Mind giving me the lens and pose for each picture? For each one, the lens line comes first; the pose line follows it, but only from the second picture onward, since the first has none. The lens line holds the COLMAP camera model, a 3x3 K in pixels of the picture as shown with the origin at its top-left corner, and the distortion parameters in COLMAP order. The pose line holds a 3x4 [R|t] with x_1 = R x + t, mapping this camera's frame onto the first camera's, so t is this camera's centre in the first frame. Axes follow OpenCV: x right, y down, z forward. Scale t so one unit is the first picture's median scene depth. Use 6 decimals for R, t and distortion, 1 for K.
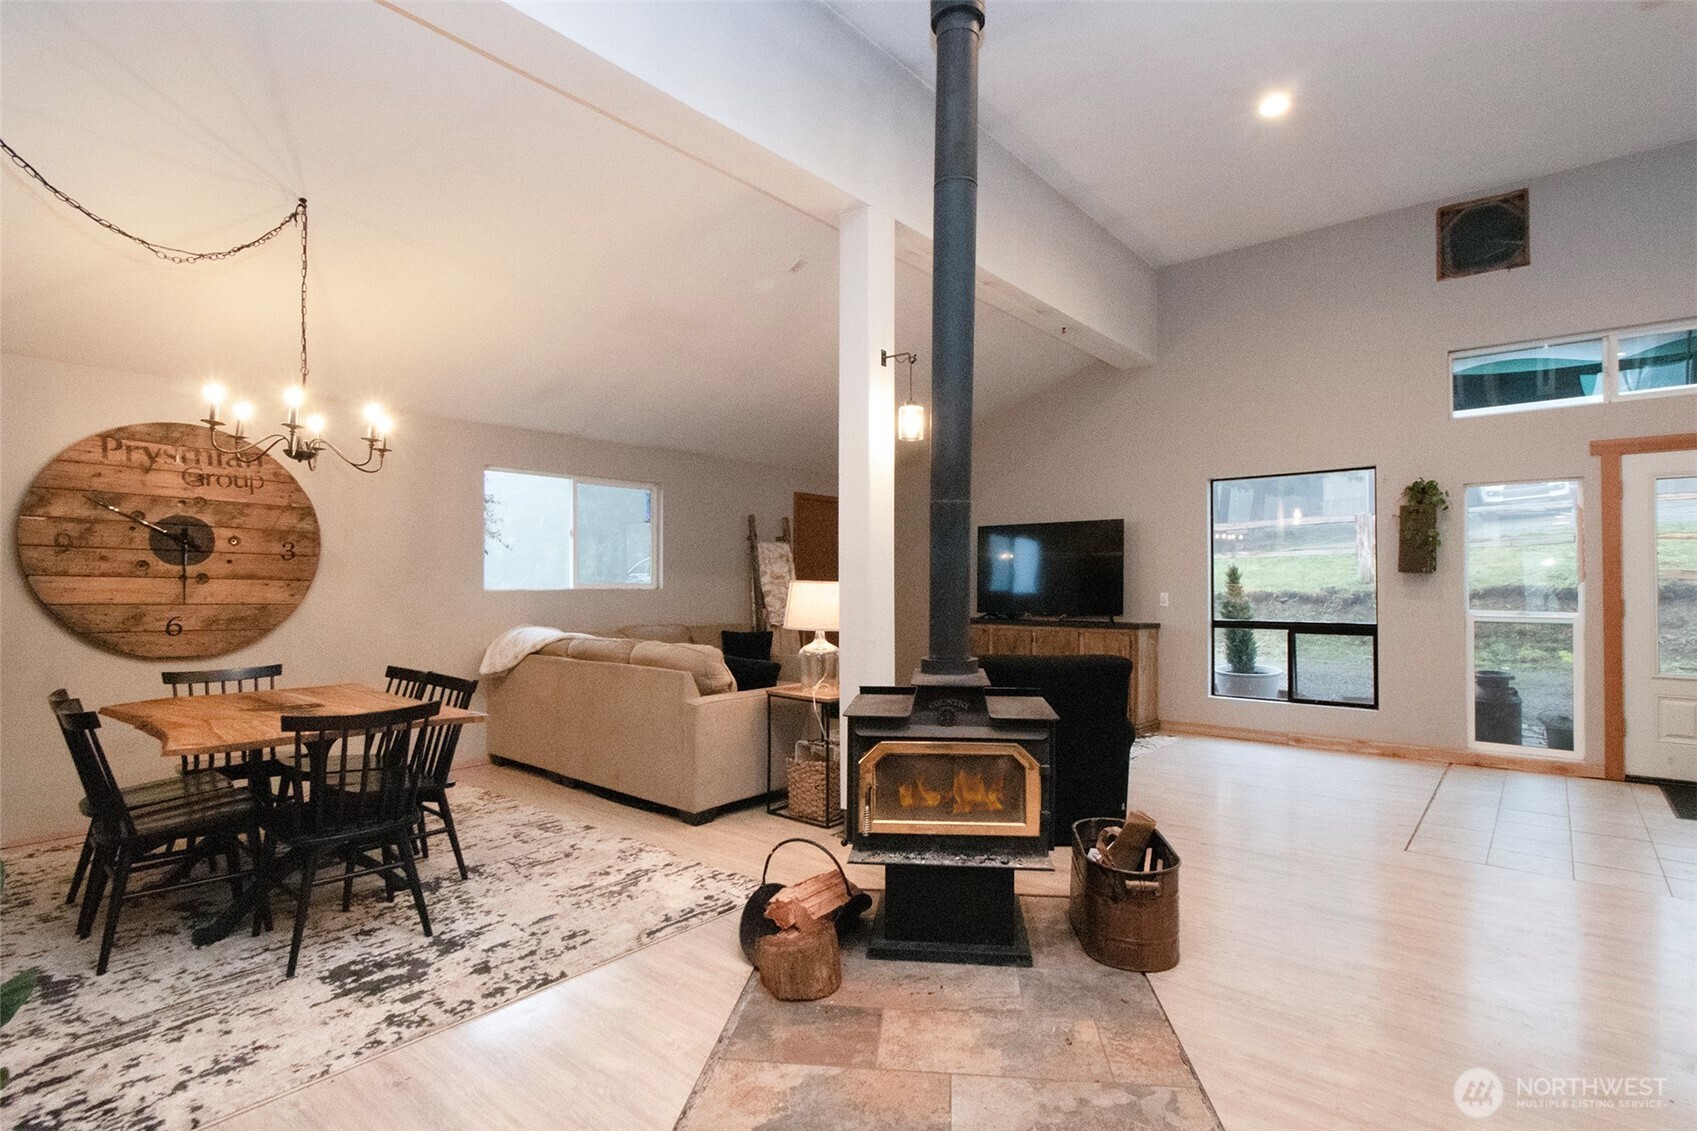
lens RADIAL K [[805.0, 0, 855.6], [0, 805.0, 576.0], [0, 0, 1]] dist [0.004829, 0.000229]
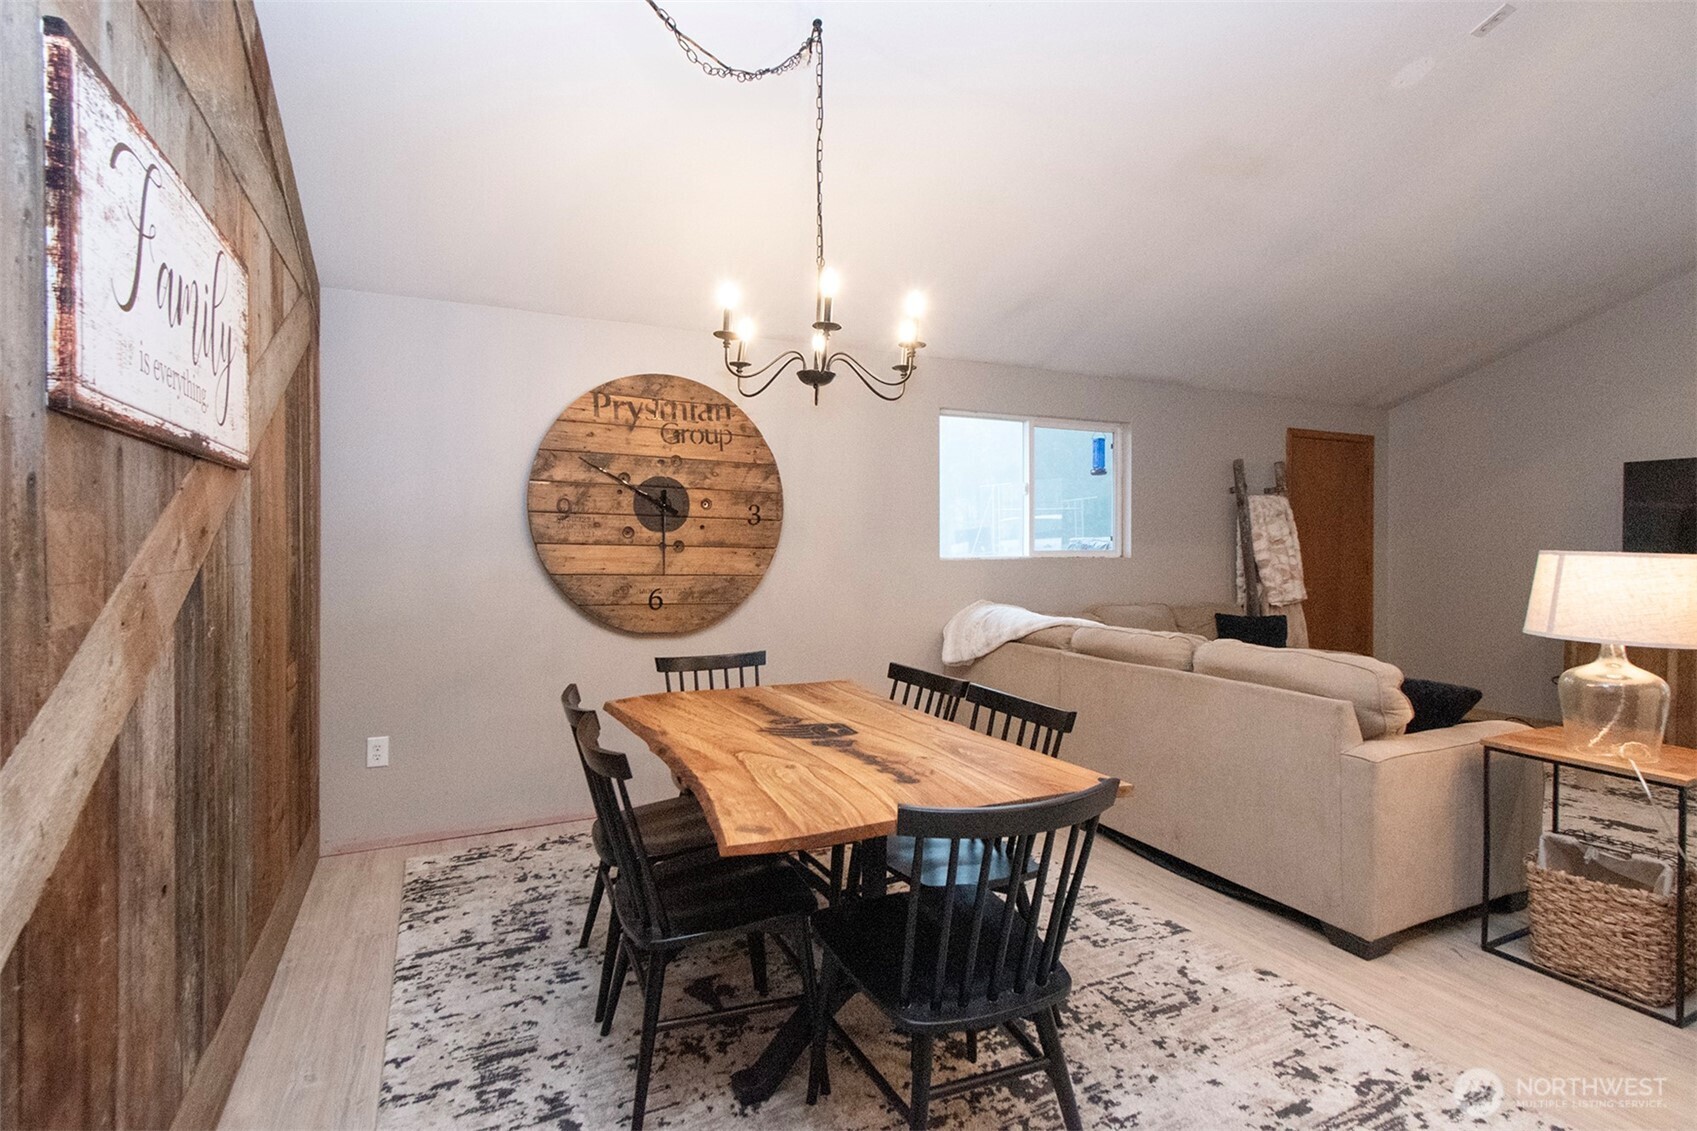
lens RADIAL K [[874.5, 0, 841.9], [0, 874.5, 556.6], [0, 0, 1]] dist [-0.001181, -0.001642]
pose [[0.898572, 0.004938, -0.438799, -0.229541], [0.003547, 0.999822, 0.018515, -0.002962], [0.438812, -0.018193, 0.898395, 0.215434]]
